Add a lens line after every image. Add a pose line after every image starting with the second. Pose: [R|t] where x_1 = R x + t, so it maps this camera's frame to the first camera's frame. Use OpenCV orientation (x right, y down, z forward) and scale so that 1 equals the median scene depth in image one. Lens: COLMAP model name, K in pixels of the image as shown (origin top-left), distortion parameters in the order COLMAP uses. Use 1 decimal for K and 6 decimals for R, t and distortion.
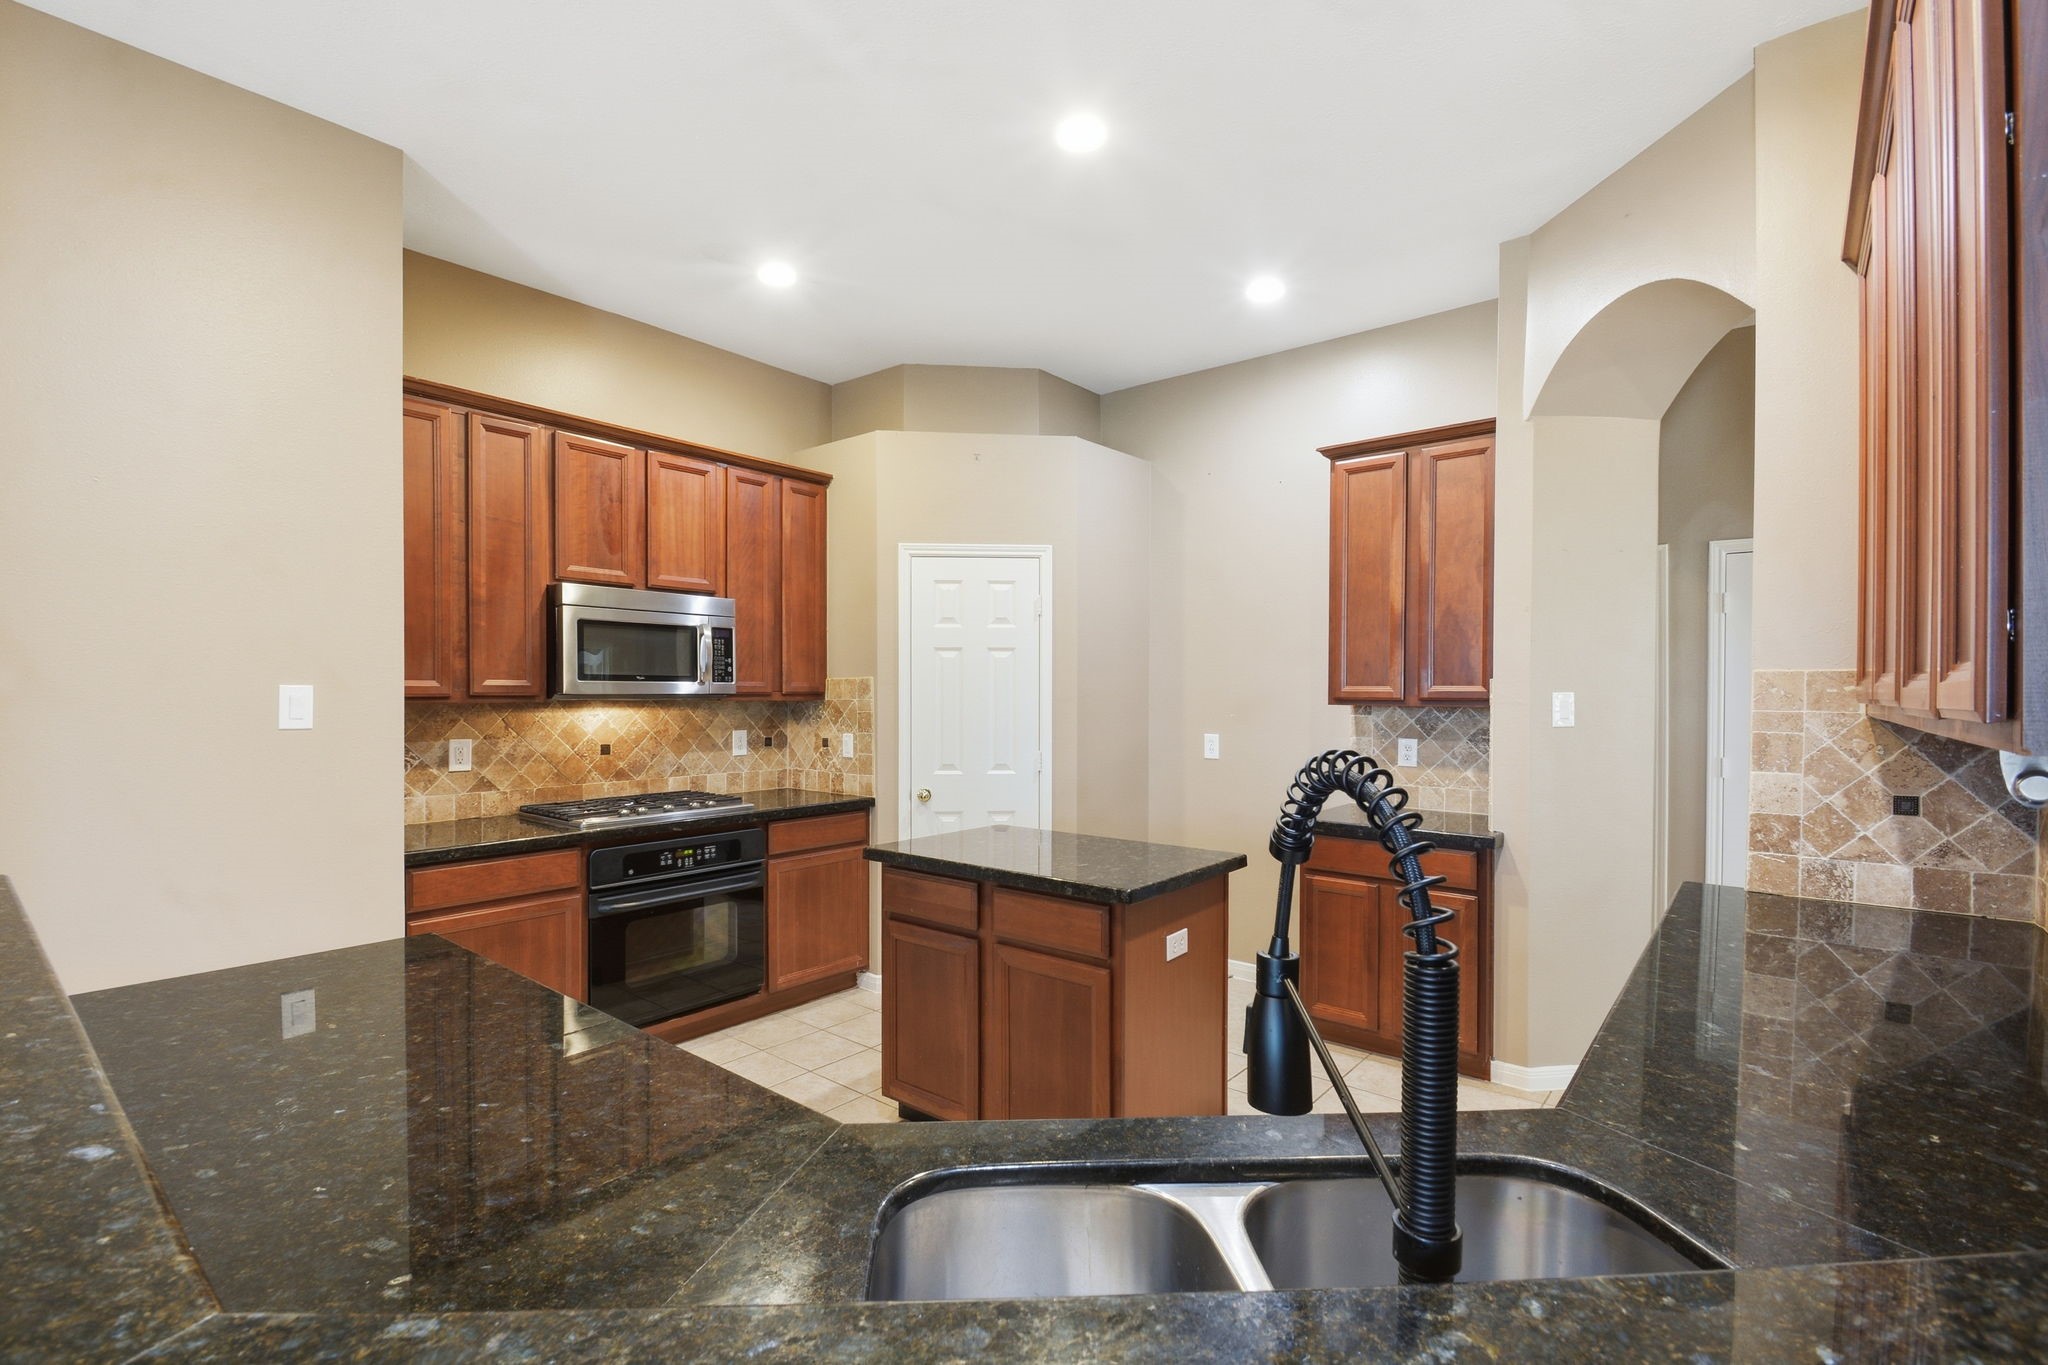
lens RADIAL K [[924.5, 0, 986.0], [0, 924.5, 696.0], [0, 0, 1]] dist [0.000072, -0.011577]
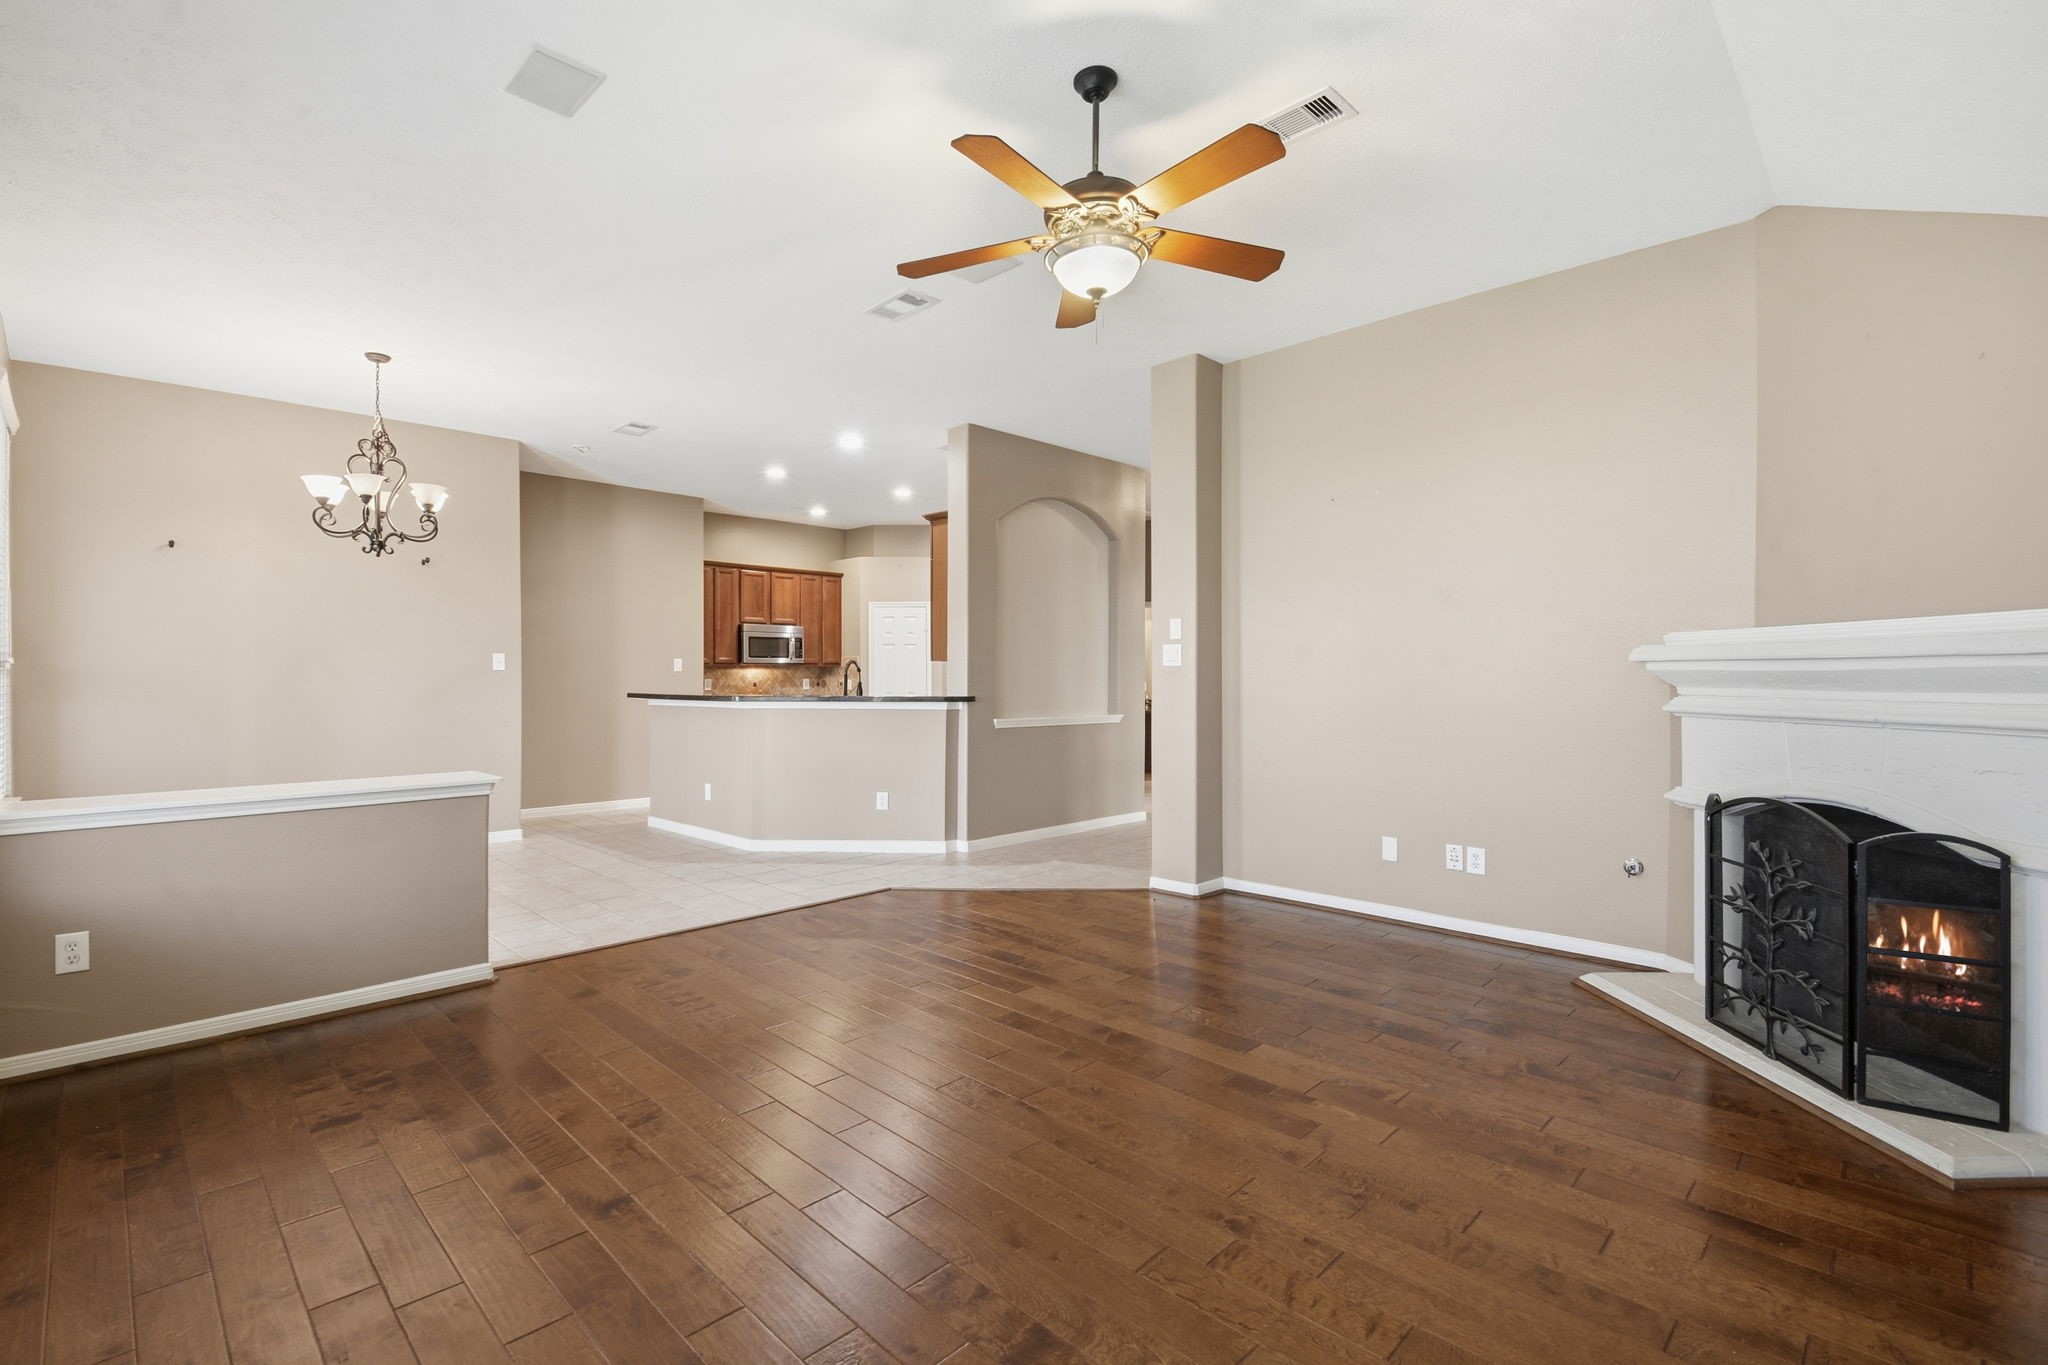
lens RADIAL K [[929.3, 0, 982.2], [0, 929.3, 680.4], [0, 0, 1]] dist [0.002132, -0.011178]
pose [[0.995337, -0.004137, -0.096372, 0.491434], [0.004102, 0.999991, -0.000553, 0.051084], [0.096373, 0.000155, 0.995345, -1.588761]]
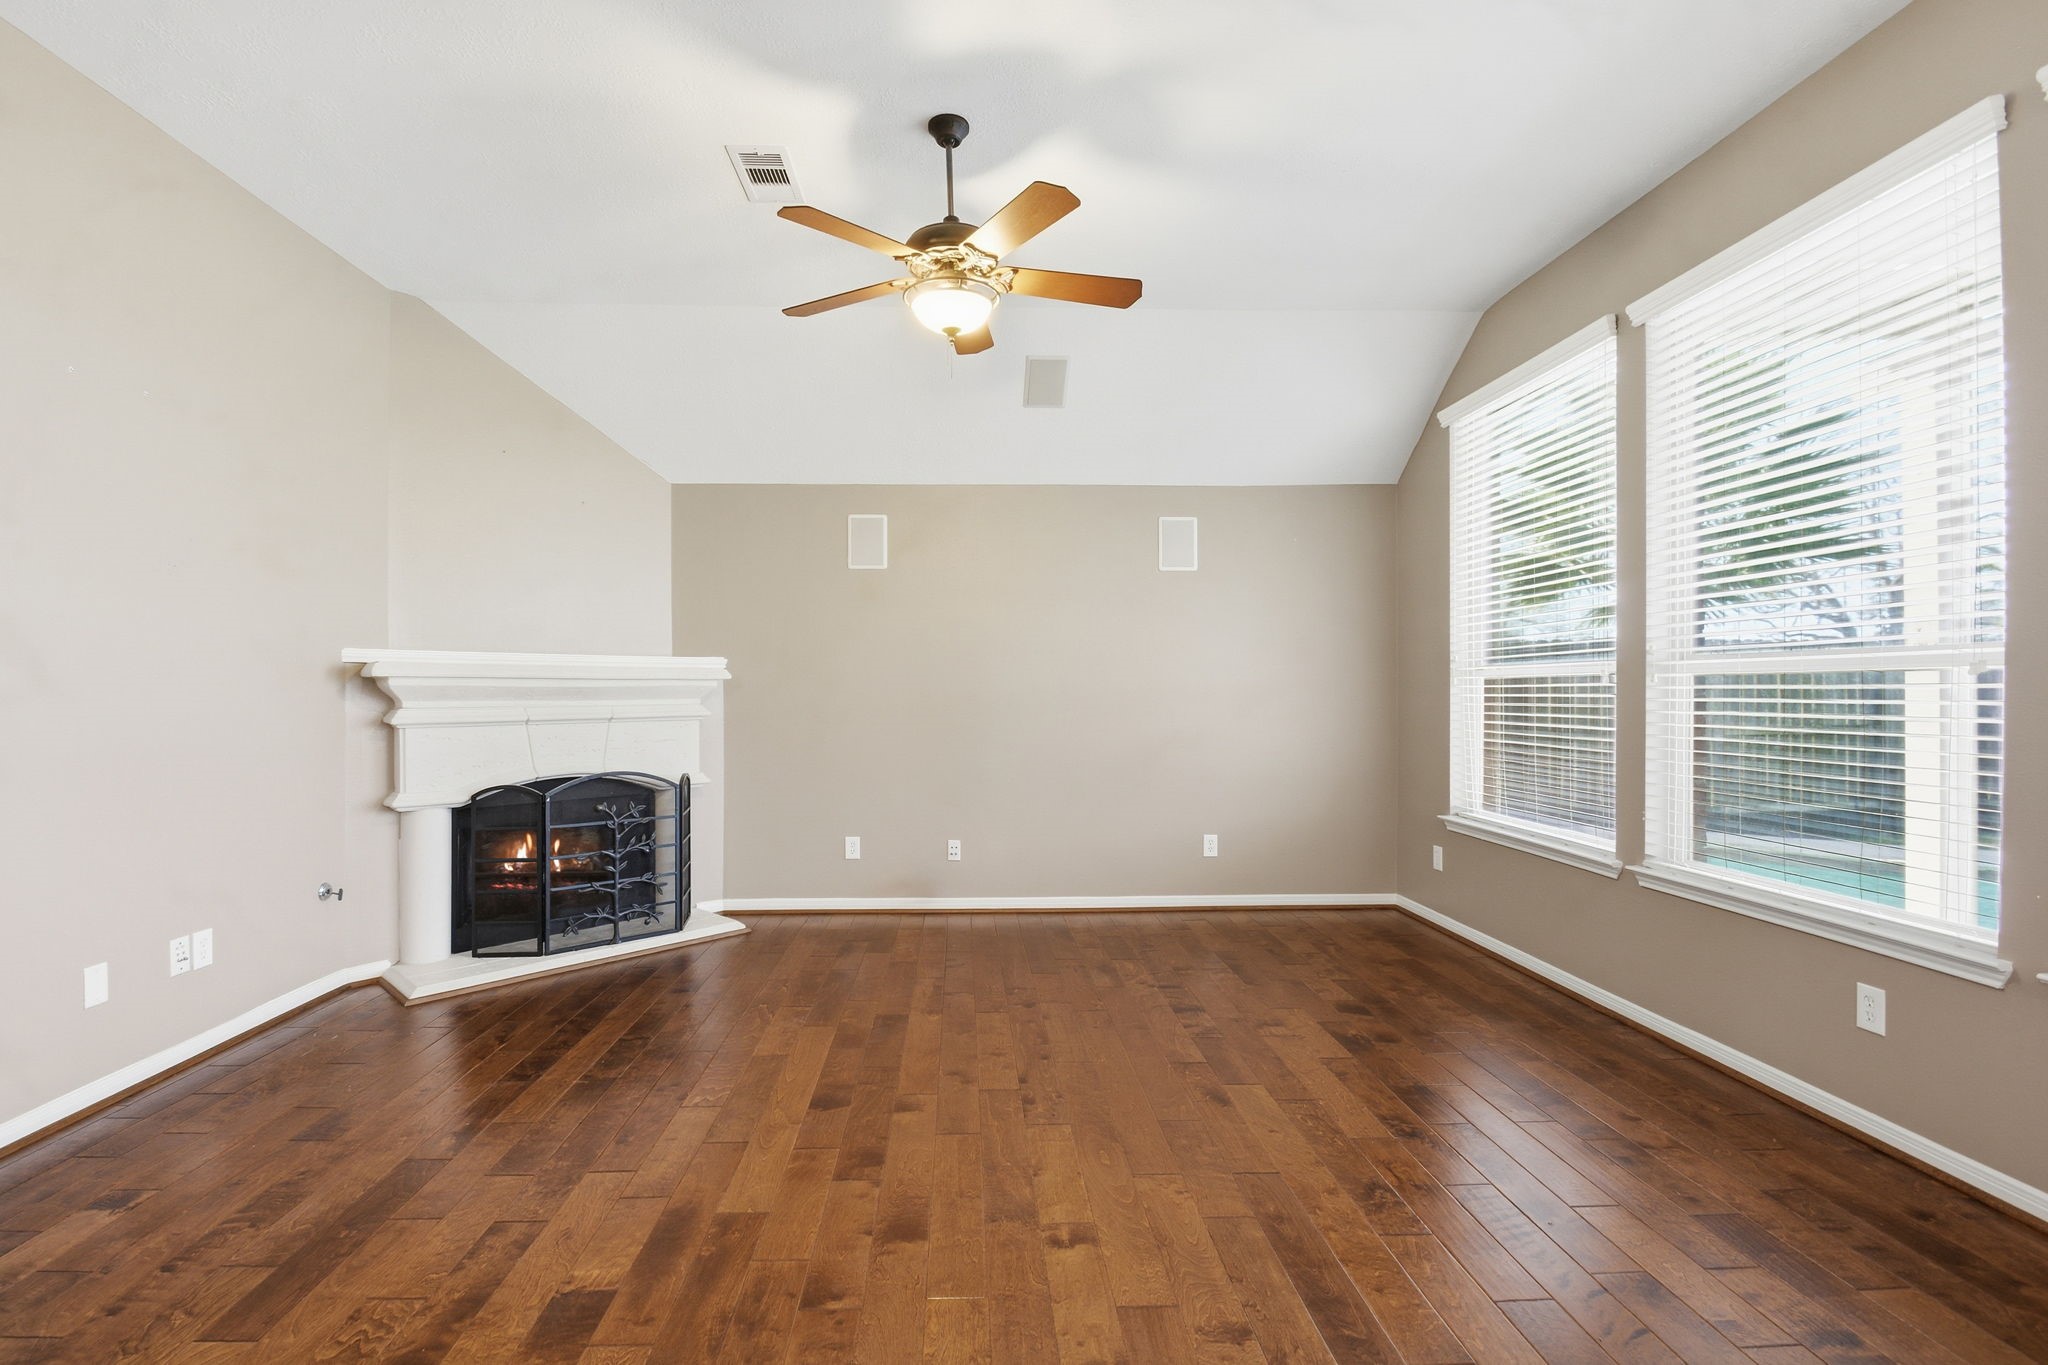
lens RADIAL K [[908.7, 0, 995.8], [0, 908.7, 704.8], [0, 0, 1]] dist [0.003091, -0.011060]
pose [[-0.680515, -0.011114, 0.732650, -0.066335], [0.004586, 0.999801, 0.019426, 0.047080], [-0.732720, 0.016580, -0.680328, -0.380642]]
